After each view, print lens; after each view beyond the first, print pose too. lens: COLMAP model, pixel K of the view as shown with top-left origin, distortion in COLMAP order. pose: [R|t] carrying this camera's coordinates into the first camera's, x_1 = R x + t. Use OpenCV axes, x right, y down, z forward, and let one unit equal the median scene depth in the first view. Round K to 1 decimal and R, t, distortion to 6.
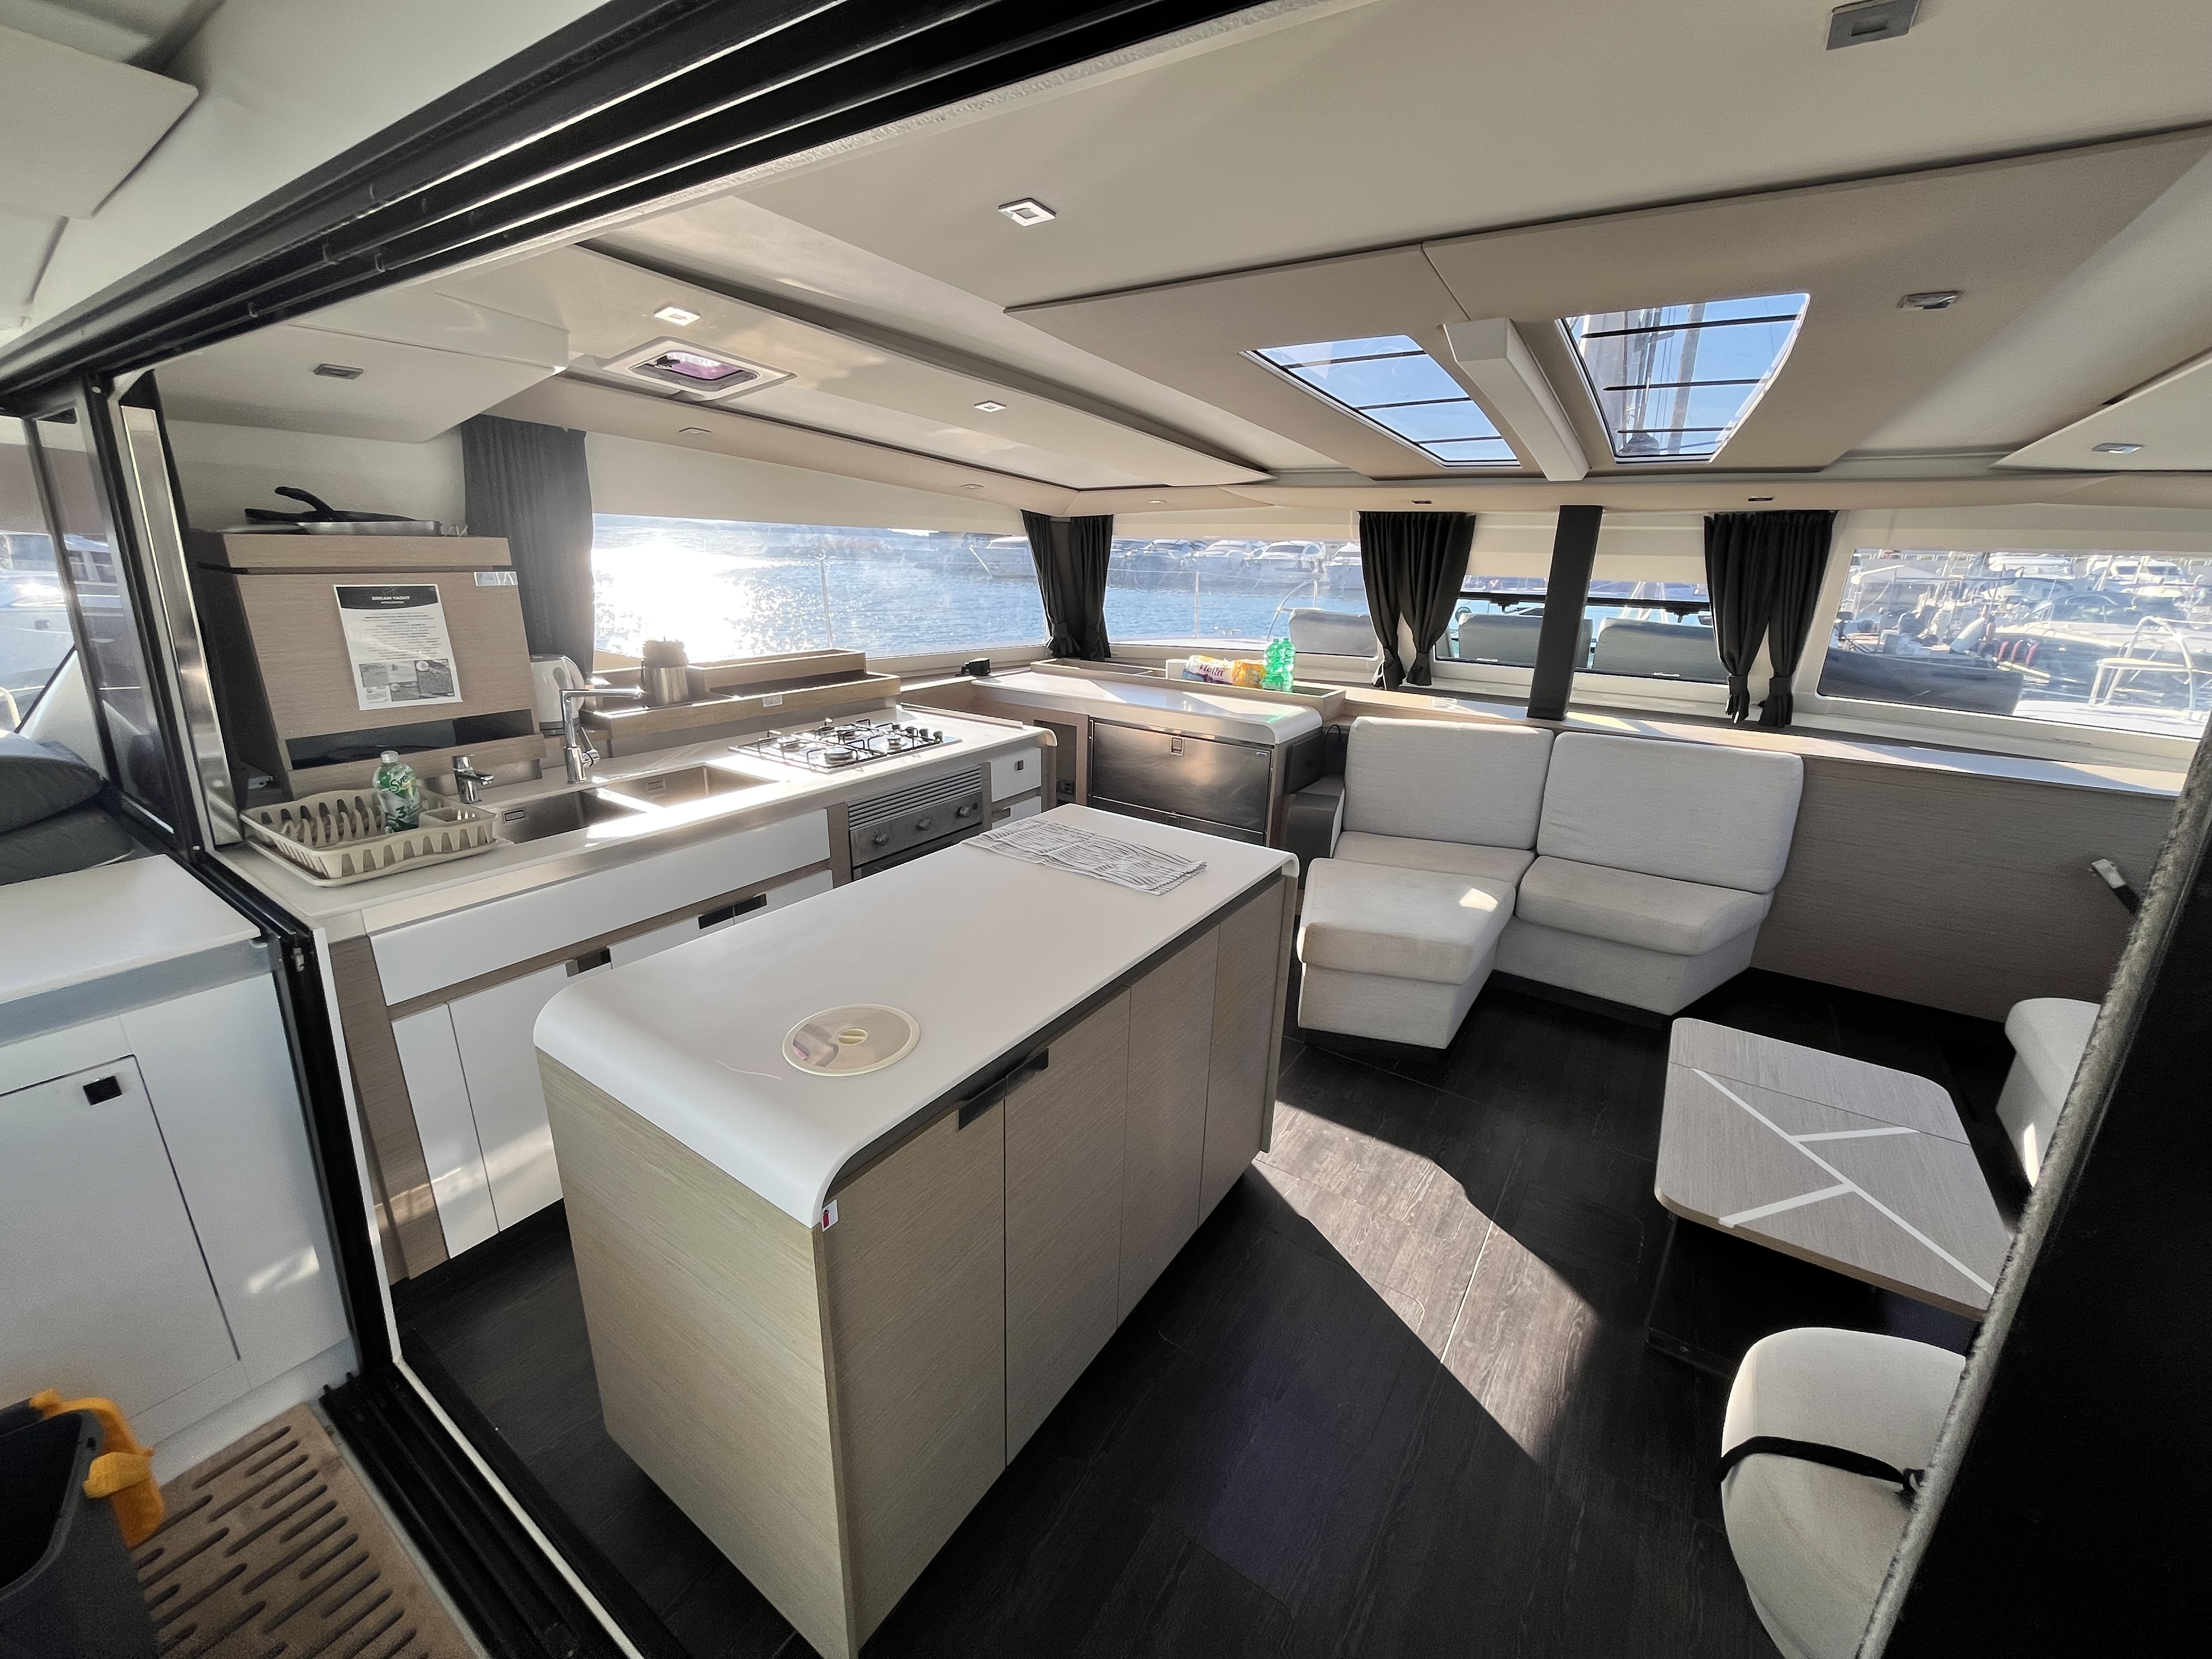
lens RADIAL K [[882.8, 0, 1105.3], [0, 882.8, 828.0], [0, 0, 1]] dist [-0.002221, -0.000440]
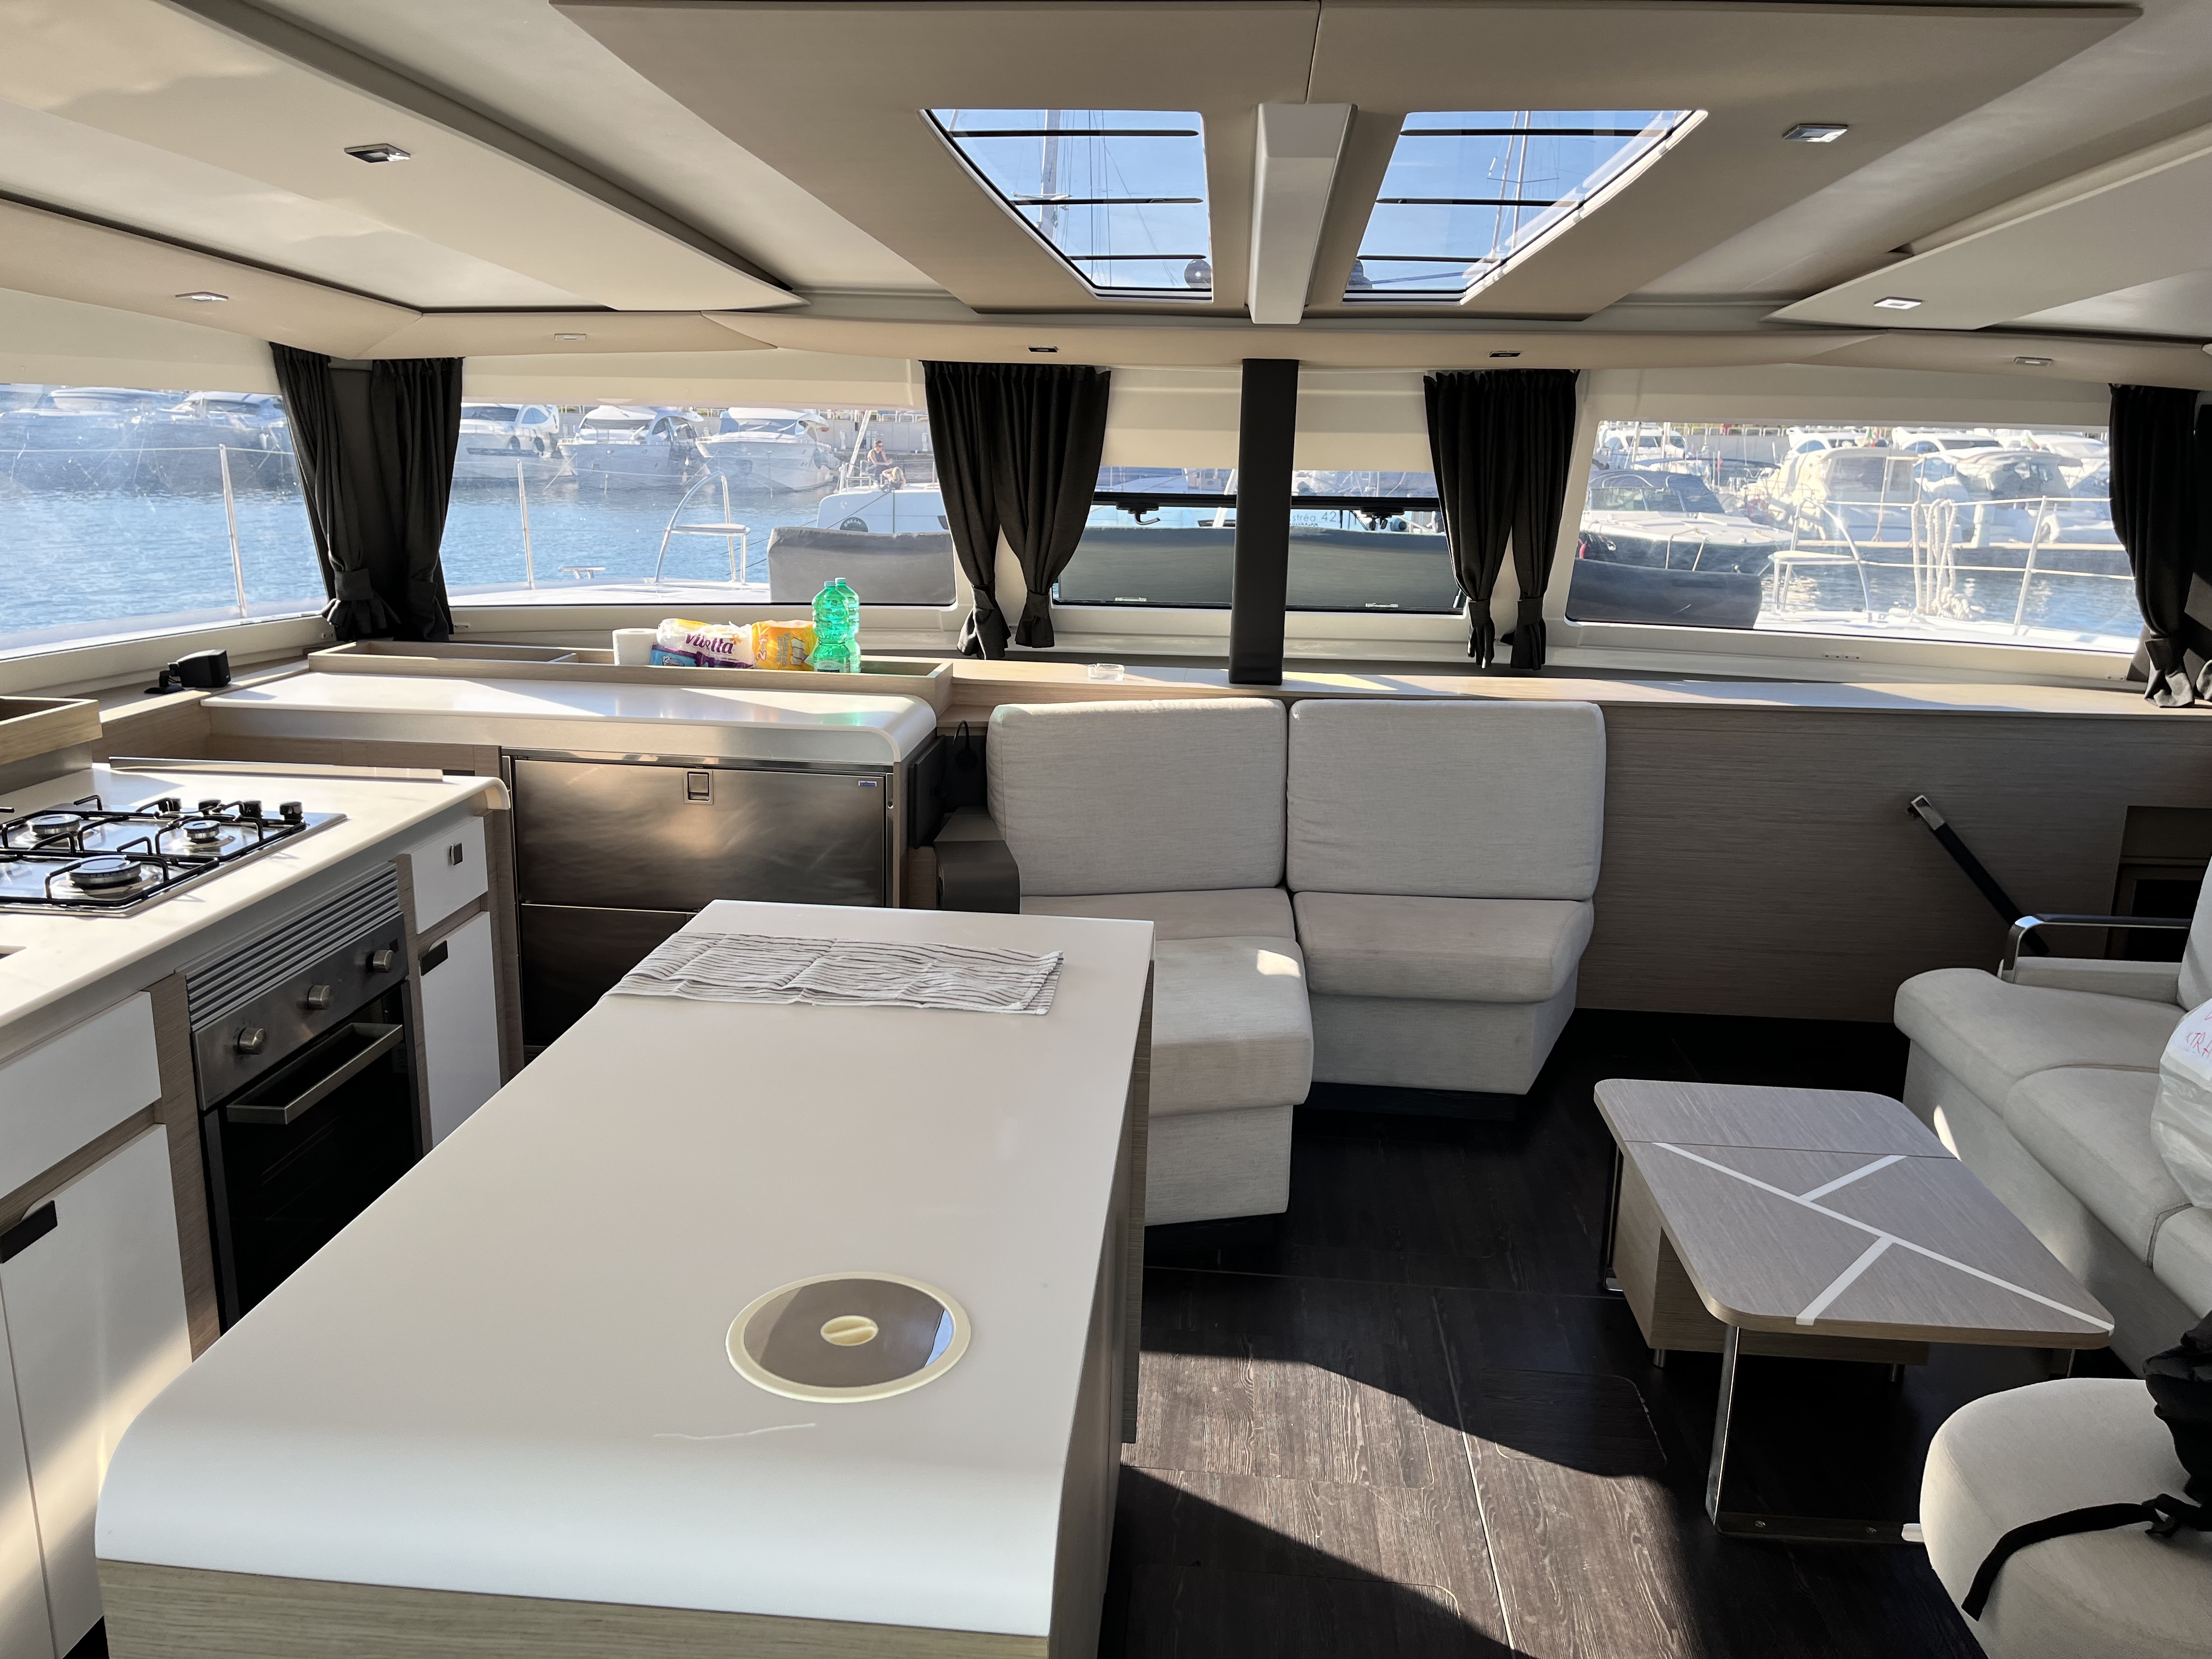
lens RADIAL K [[1669.3, 0, 1099.6], [0, 1669.3, 820.8], [0, 0, 1]] dist [0.051215, -0.016002]
pose [[0.870646, -0.117430, 0.477688, -0.205290], [0.149371, 0.988348, -0.029282, -0.006817], [-0.468683, 0.096847, 0.878041, -0.006078]]
